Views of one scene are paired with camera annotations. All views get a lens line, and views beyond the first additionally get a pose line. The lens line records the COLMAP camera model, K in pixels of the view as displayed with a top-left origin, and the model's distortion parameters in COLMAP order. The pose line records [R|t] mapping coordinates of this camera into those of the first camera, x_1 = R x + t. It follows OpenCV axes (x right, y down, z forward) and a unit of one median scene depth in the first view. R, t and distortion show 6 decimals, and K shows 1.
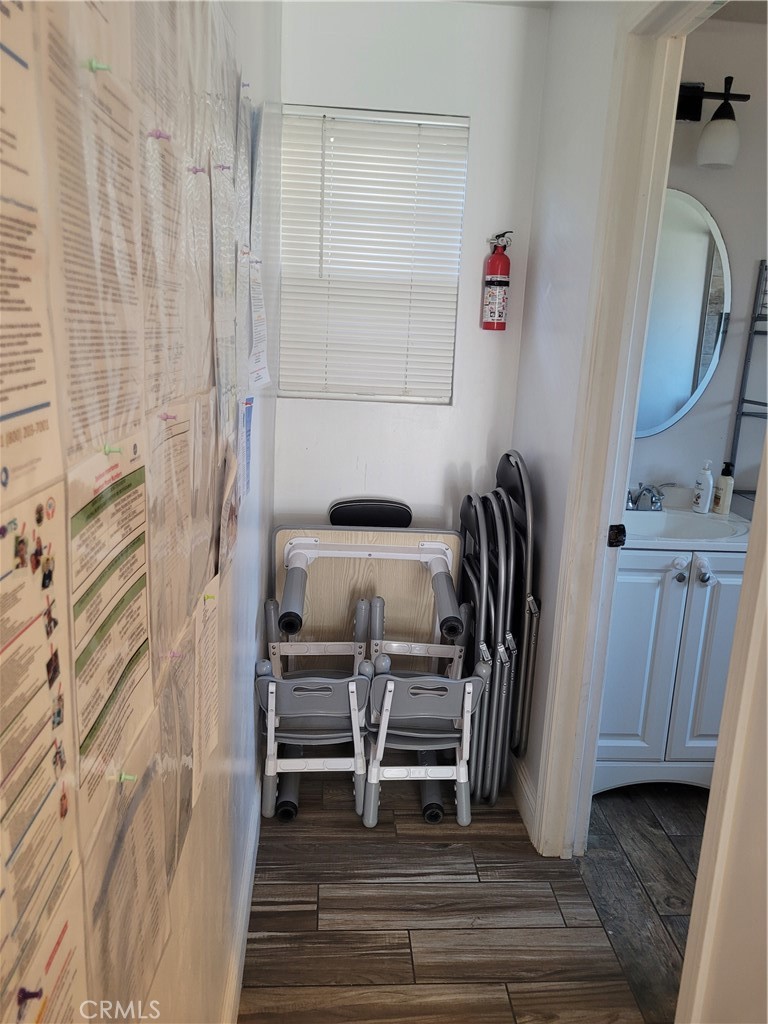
lens RADIAL K [[772.5, 0, 386.9], [0, 772.5, 510.9], [0, 0, 1]] dist [-0.000026, -0.000690]
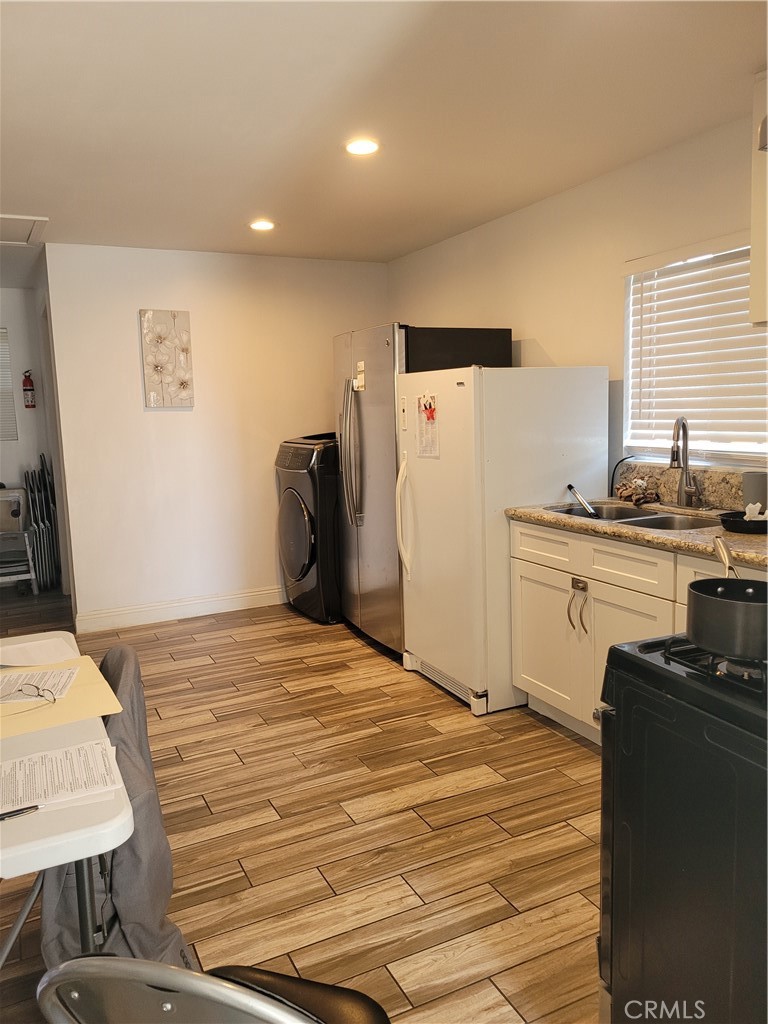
lens RADIAL K [[772.5, 0, 383.5], [0, 772.5, 510.8], [0, 0, 1]] dist [-0.000026, -0.000690]
pose [[0.920505, -0.119768, 0.371922, 0.224417], [0.165536, 0.981757, -0.093549, 0.521686], [-0.353933, 0.147679, 0.923538, -1.683825]]
